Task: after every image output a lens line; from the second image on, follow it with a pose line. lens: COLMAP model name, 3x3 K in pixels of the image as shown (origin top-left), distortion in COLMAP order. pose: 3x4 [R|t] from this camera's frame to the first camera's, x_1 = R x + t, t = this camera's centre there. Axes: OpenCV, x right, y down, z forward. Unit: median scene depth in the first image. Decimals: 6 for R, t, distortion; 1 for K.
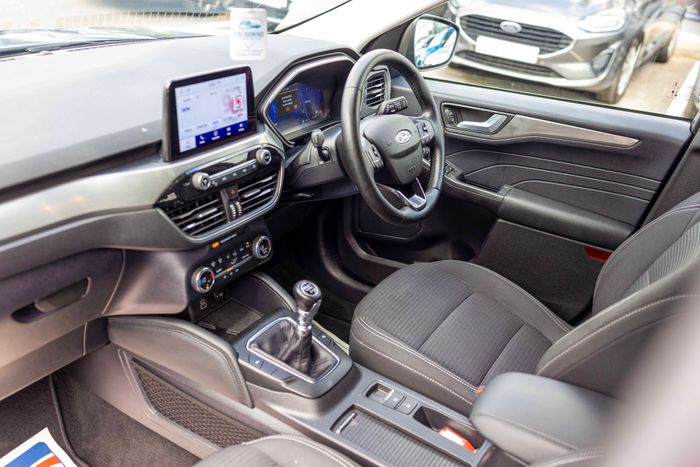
lens RADIAL K [[655.4, 0, 350.0], [0, 655.4, 233.5], [0, 0, 1]] dist [0.001772, -0.026083]
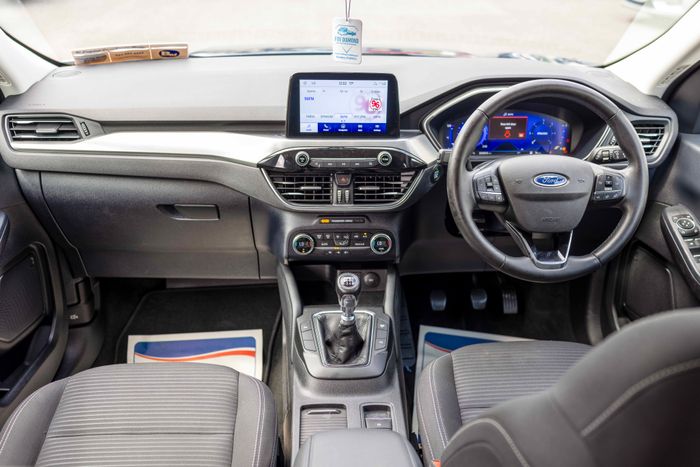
lens RADIAL K [[655.4, 0, 350.0], [0, 655.4, 233.5], [0, 0, 1]] dist [0.001772, -0.026083]
pose [[0.561880, 0.283393, -0.777161, 0.726249], [-0.335114, 0.936923, 0.099367, -0.091885], [0.756300, 0.204605, 0.621408, 0.322873]]
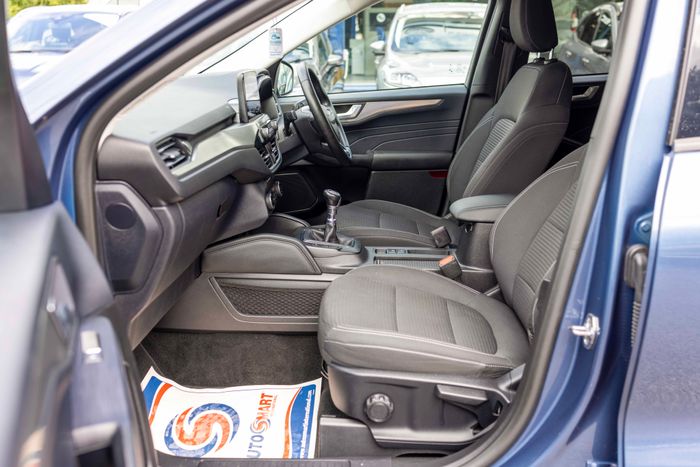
lens RADIAL K [[655.4, 0, 350.0], [0, 655.4, 233.5], [0, 0, 1]] dist [0.001772, -0.026083]
pose [[0.865285, -0.236009, 0.442246, -0.753971], [0.303123, 0.949005, -0.086637, 0.330792], [-0.399246, 0.209021, 0.892700, -0.438620]]
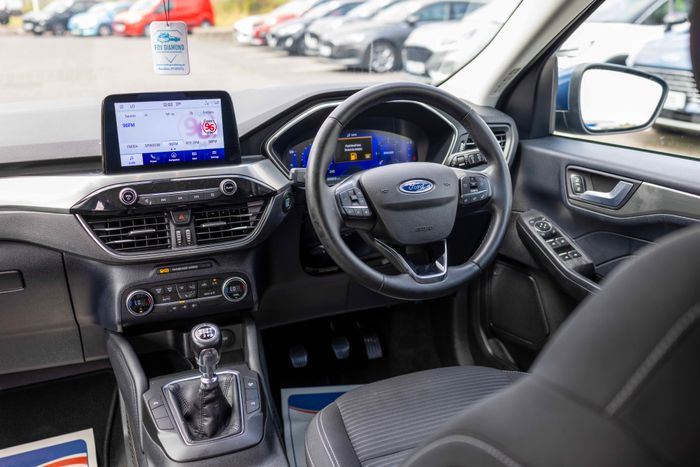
lens RADIAL K [[655.4, 0, 350.0], [0, 655.4, 233.5], [0, 0, 1]] dist [0.001772, -0.026083]
pose [[0.783427, 0.102739, -0.612933, 0.592526], [-0.205503, 0.973588, -0.099475, 0.003598], [0.586524, 0.203891, 0.783848, 0.399978]]
